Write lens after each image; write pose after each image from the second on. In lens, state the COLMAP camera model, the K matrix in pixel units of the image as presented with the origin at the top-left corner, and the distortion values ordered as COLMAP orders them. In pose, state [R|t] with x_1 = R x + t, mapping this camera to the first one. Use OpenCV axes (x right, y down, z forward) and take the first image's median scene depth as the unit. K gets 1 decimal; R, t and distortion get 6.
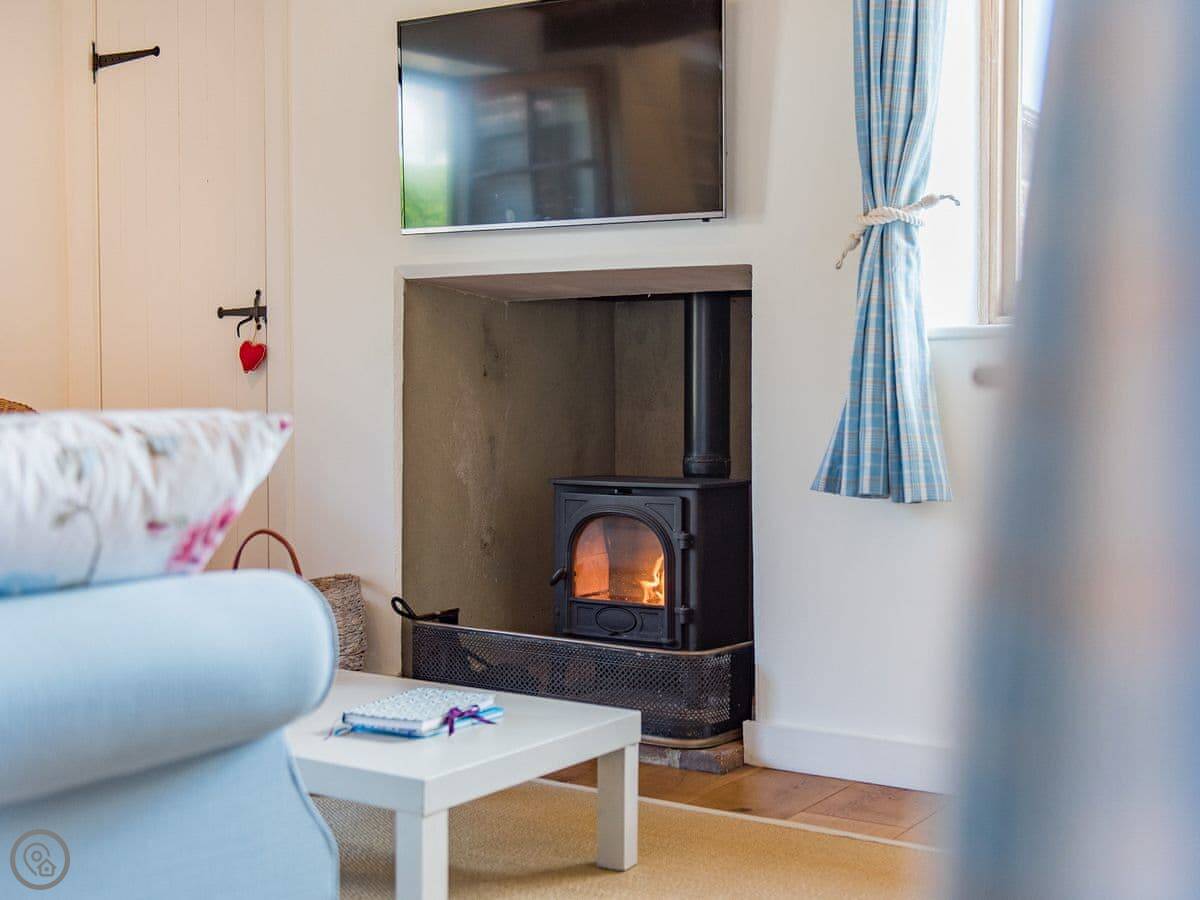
lens RADIAL K [[1513.0, 0, 644.7], [0, 1513.0, 433.9], [0, 0, 1]] dist [-0.000895, 0.002134]
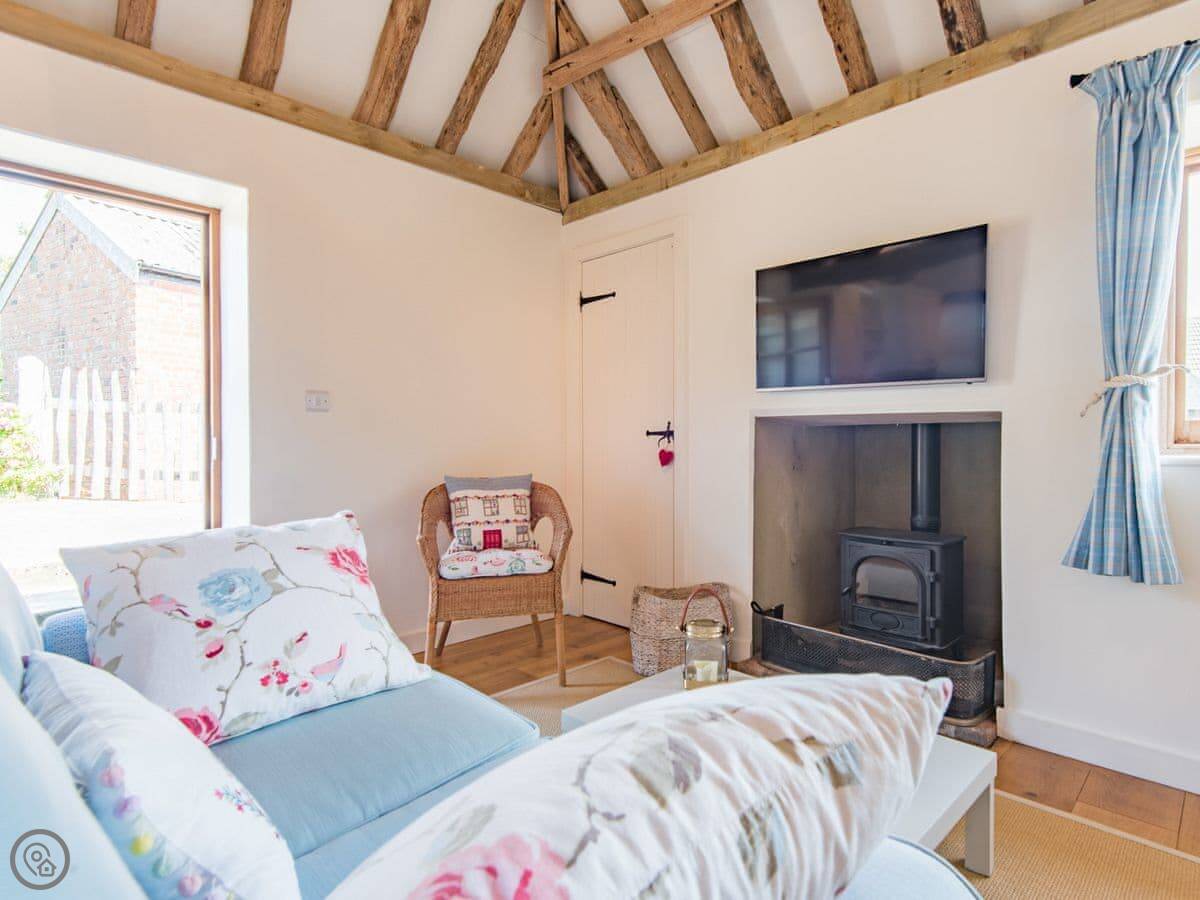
lens RADIAL K [[634.5, 0, 678.4], [0, 634.5, 446.9], [0, 0, 1]] dist [0.047349, -0.025101]
pose [[0.987762, 0.003941, -0.155918, -0.138326], [-0.007125, 0.999777, -0.019866, -0.054595], [0.155805, 0.020734, 0.987570, 0.268255]]
